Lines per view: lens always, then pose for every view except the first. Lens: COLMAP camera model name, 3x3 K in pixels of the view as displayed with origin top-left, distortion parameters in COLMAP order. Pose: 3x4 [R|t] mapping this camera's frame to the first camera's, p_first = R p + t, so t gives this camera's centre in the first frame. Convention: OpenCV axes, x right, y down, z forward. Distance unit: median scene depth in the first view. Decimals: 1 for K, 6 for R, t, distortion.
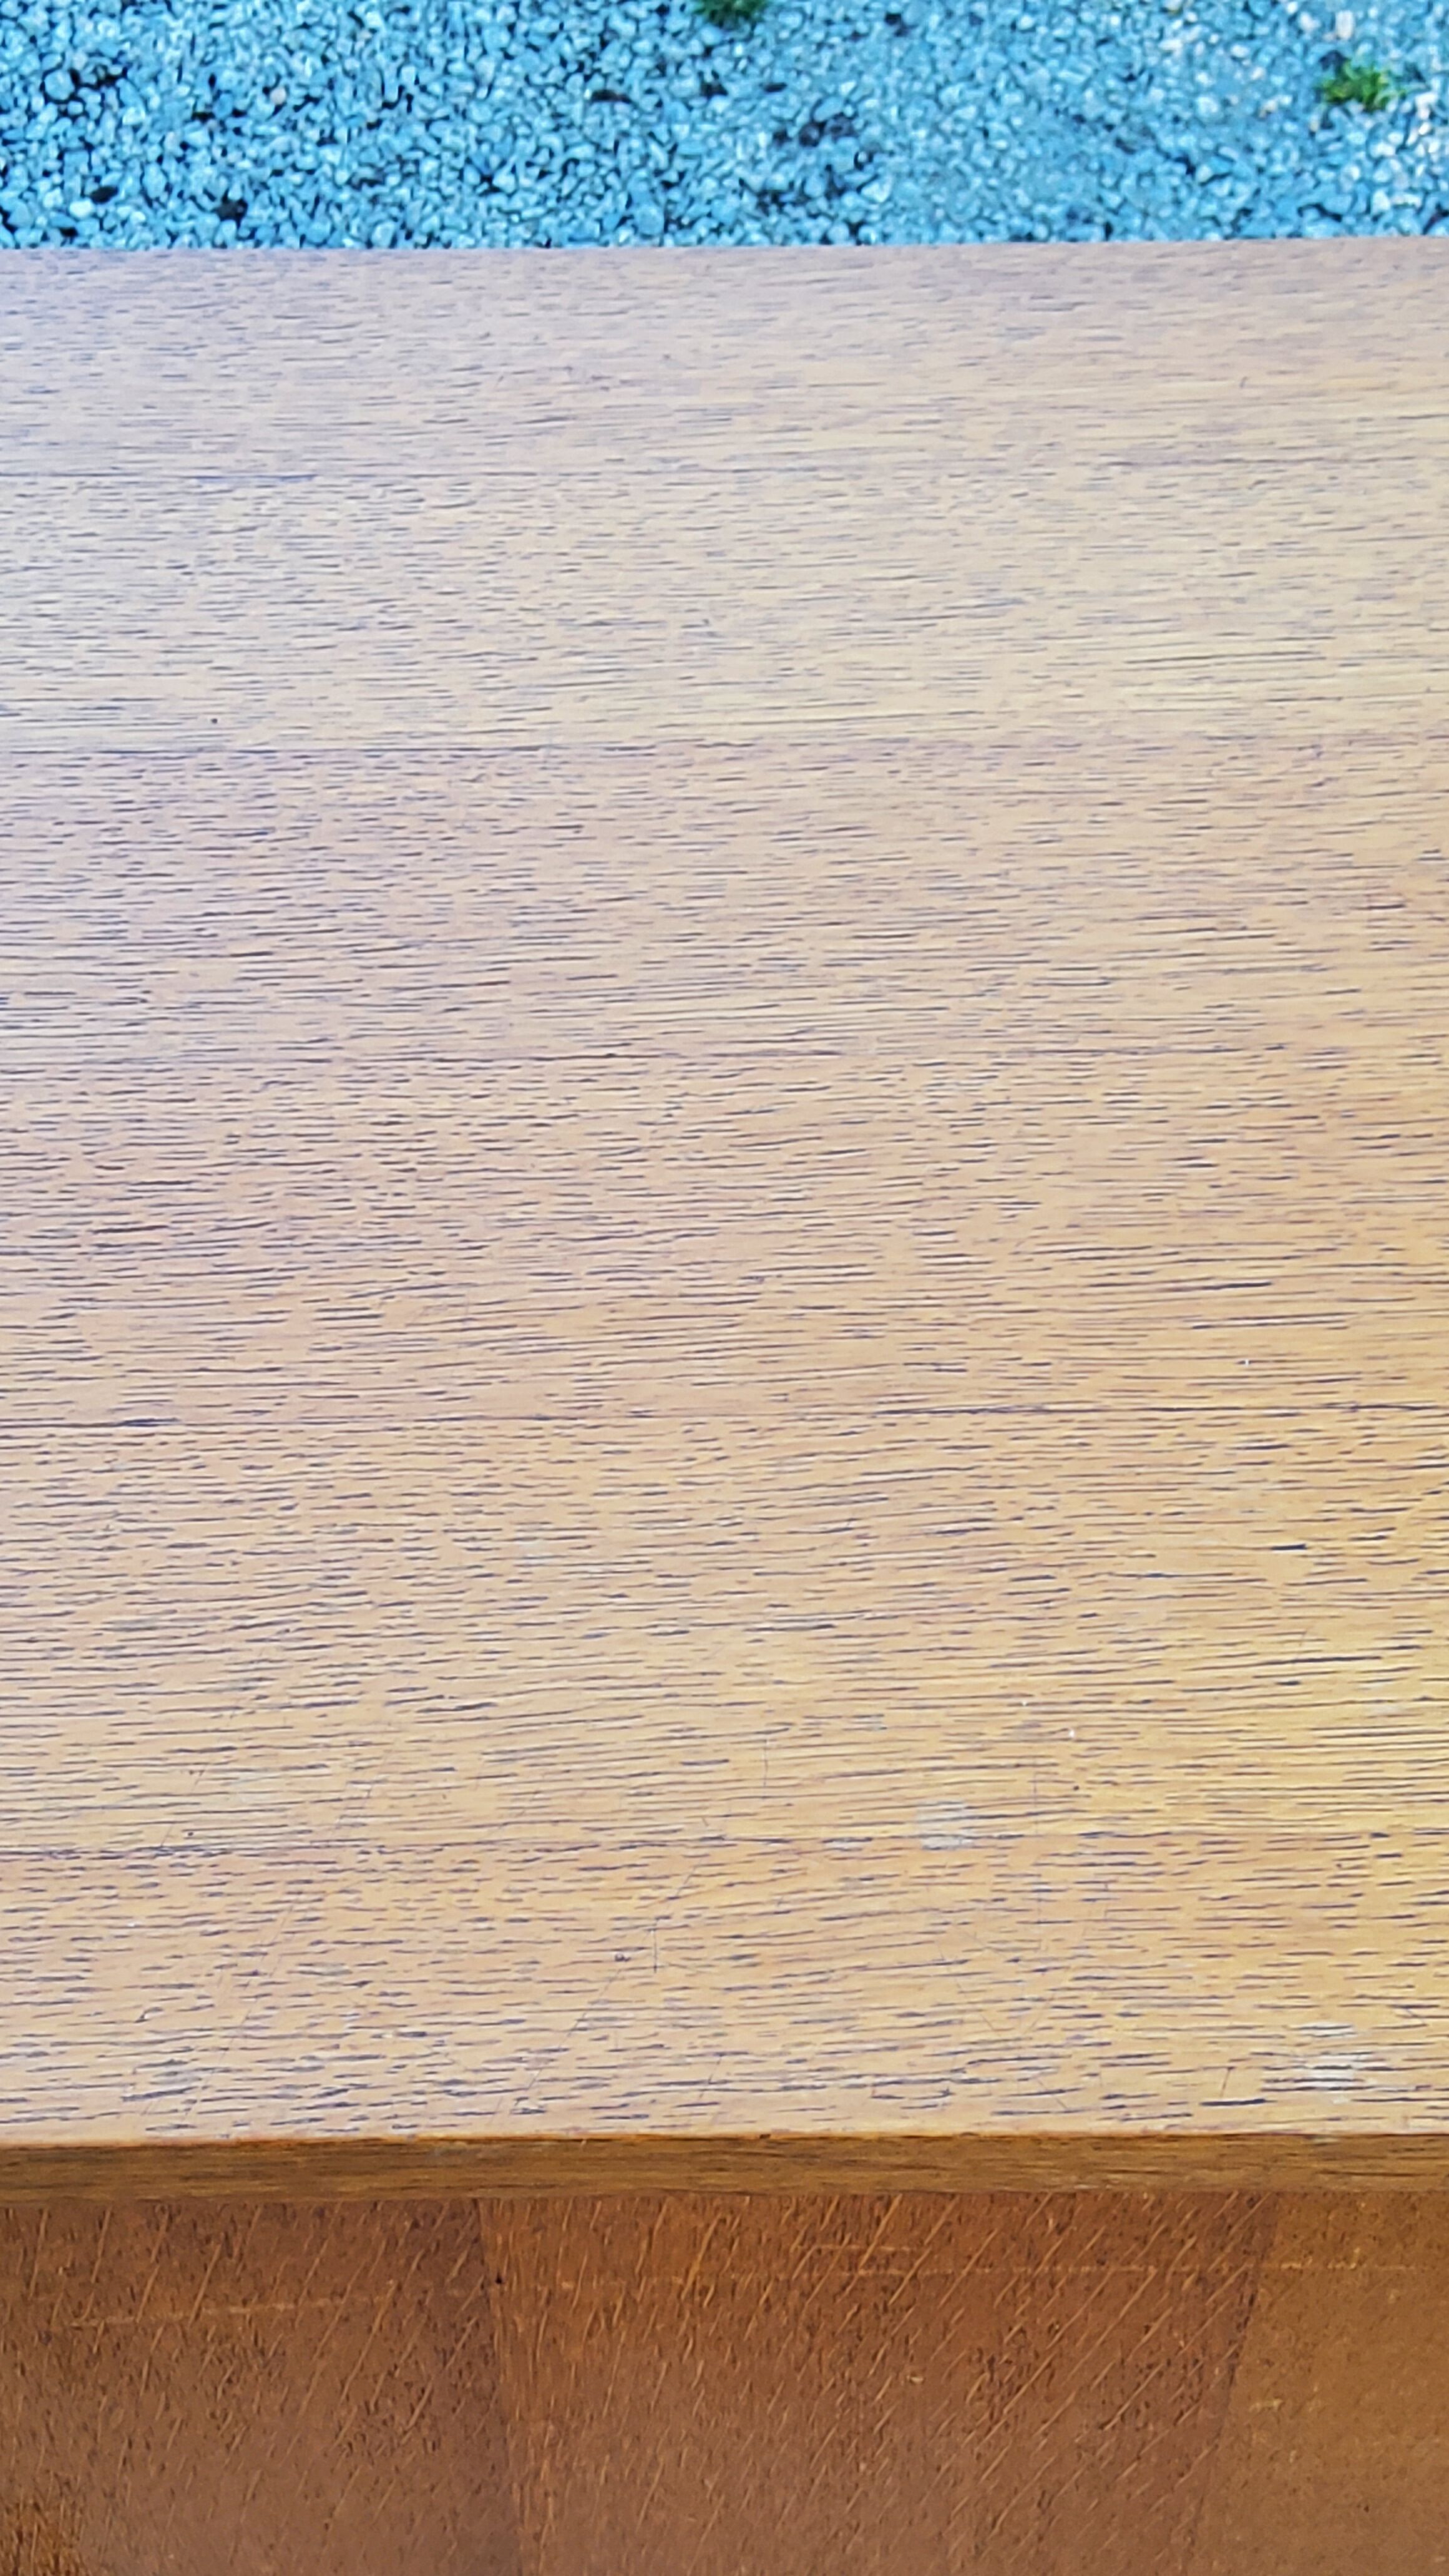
lens RADIAL K [[3852.5, 0, 707.7], [0, 3852.5, 1228.4], [0, 0, 1]] dist [0.098491, 0.000000]
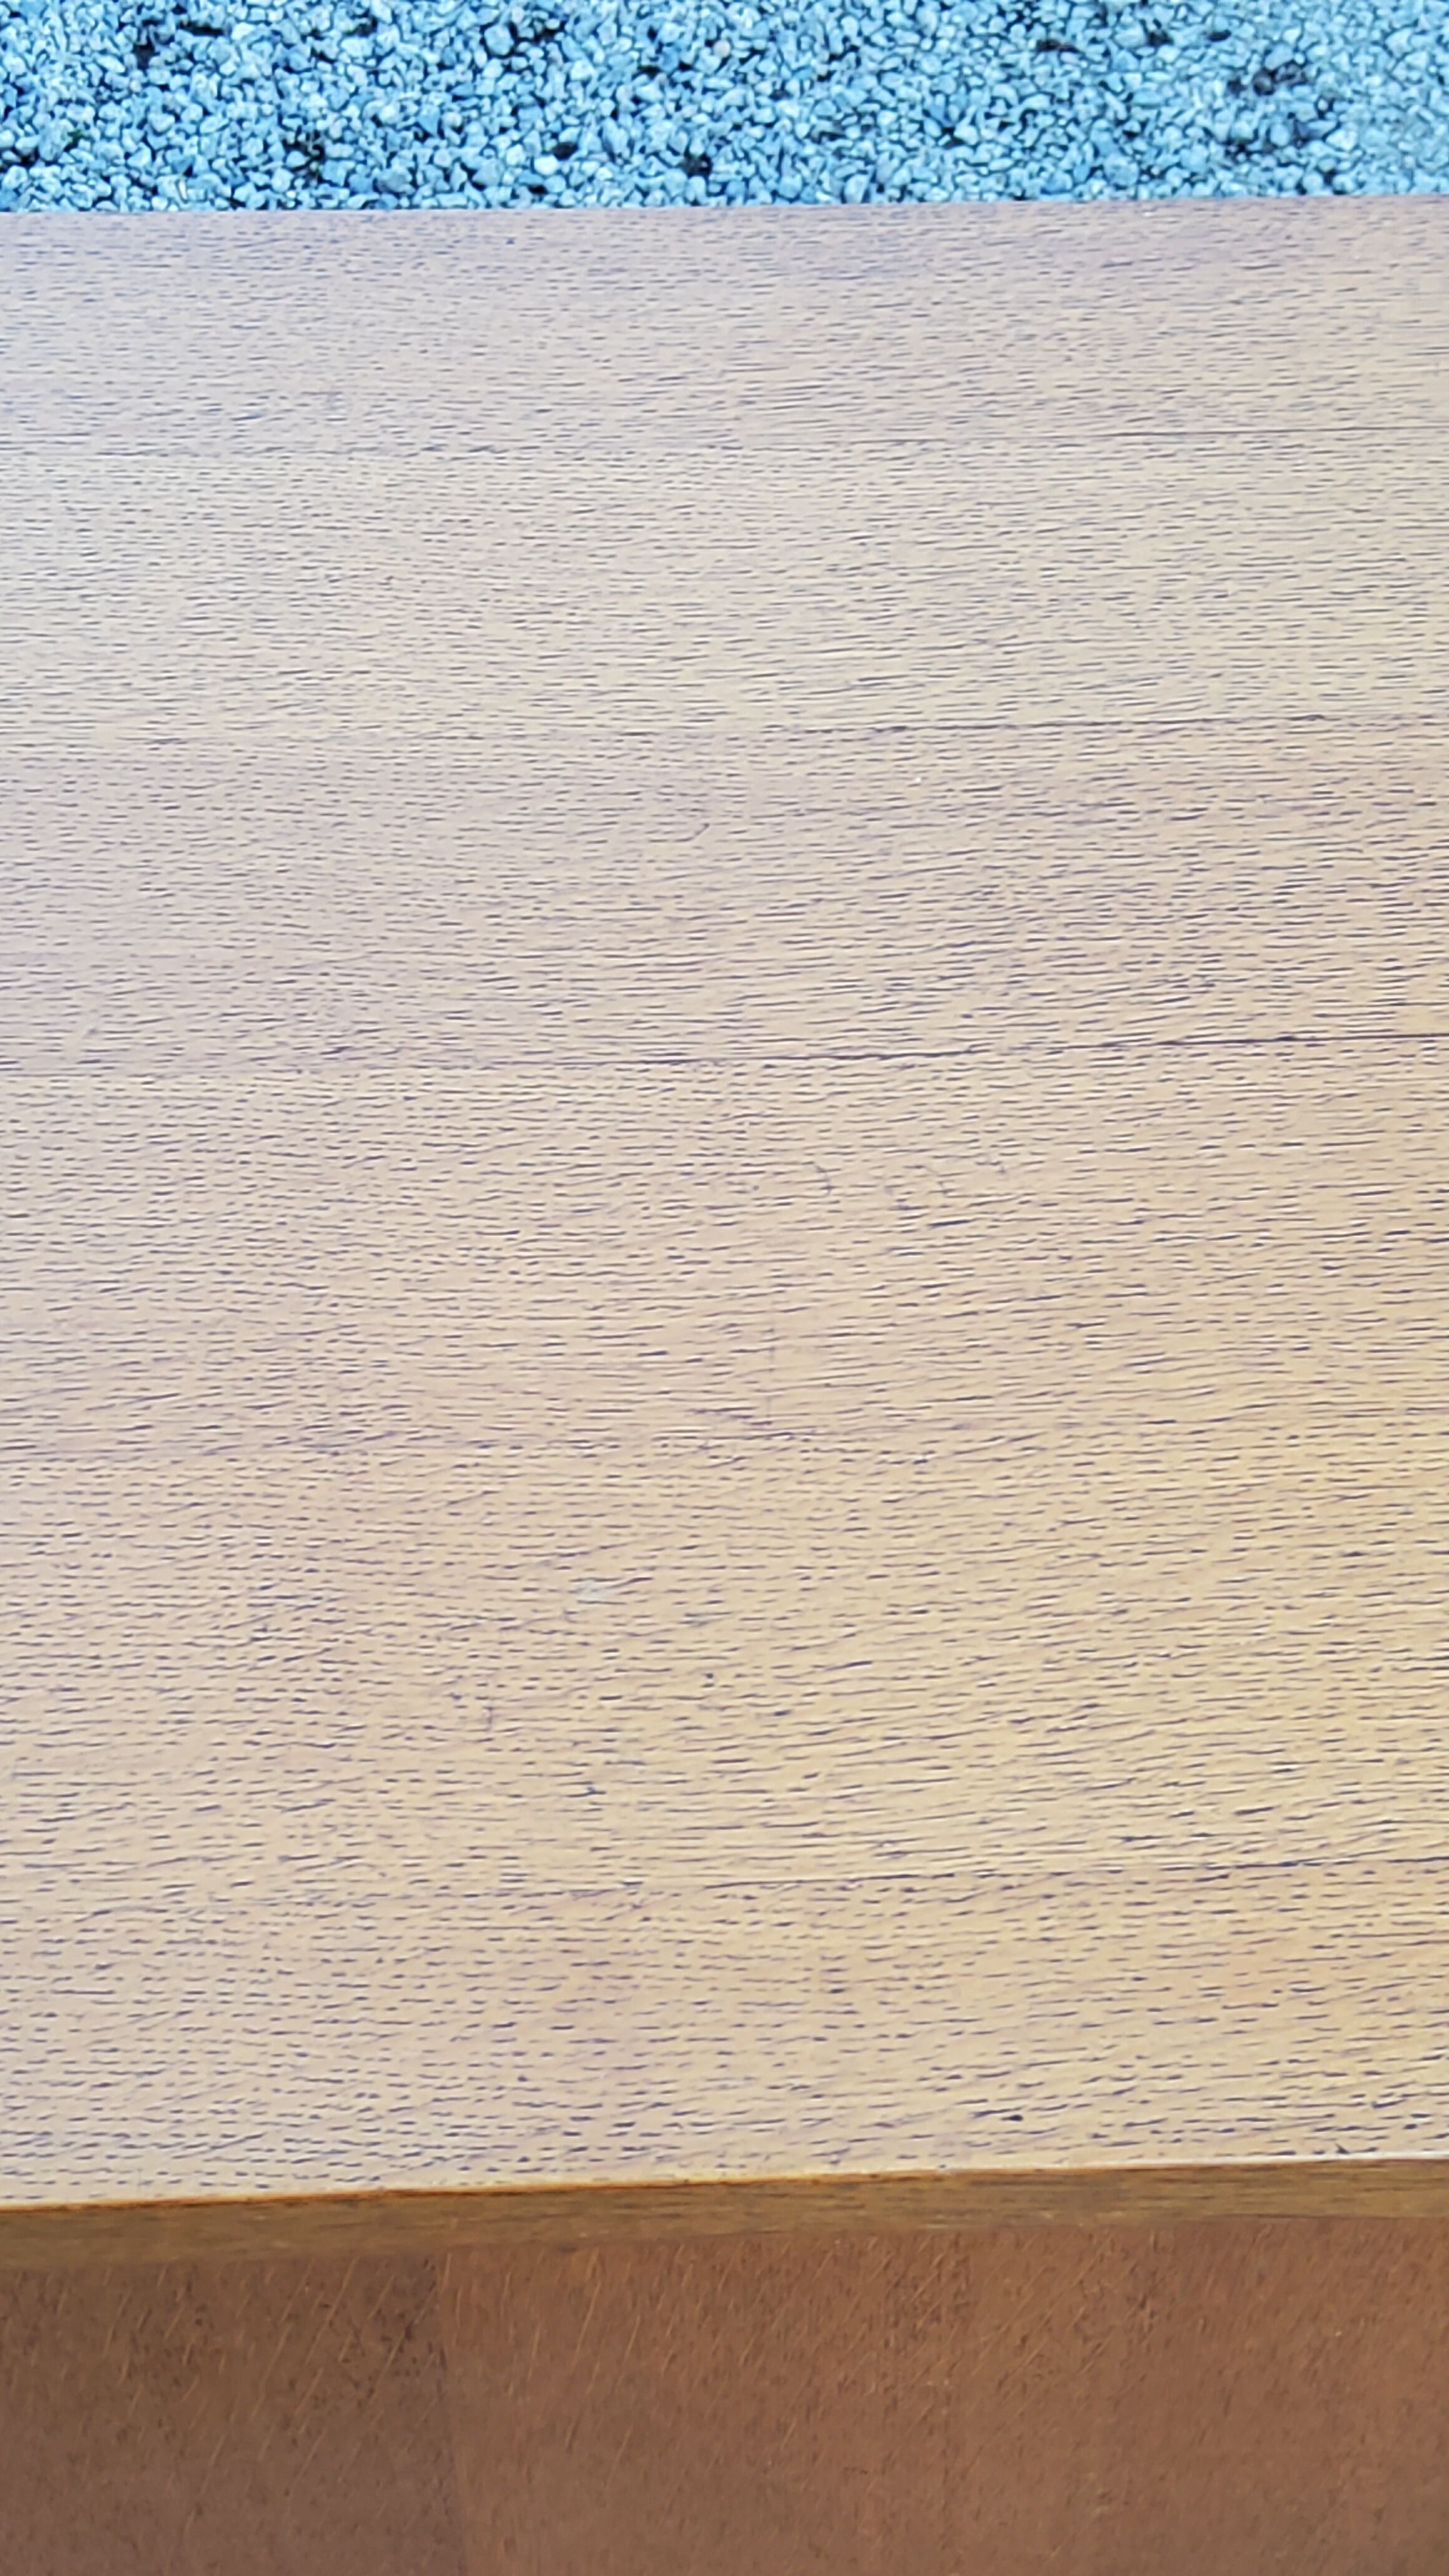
lens RADIAL K [[3852.5, 0, 791.0], [0, 3852.5, 1191.8], [0, 0, 1]] dist [0.098491, 0.000000]
pose [[0.997840, -0.022114, 0.061859, -0.163622], [0.021761, 0.999743, 0.006379, -0.006526], [-0.061984, -0.005019, 0.998065, 0.011139]]
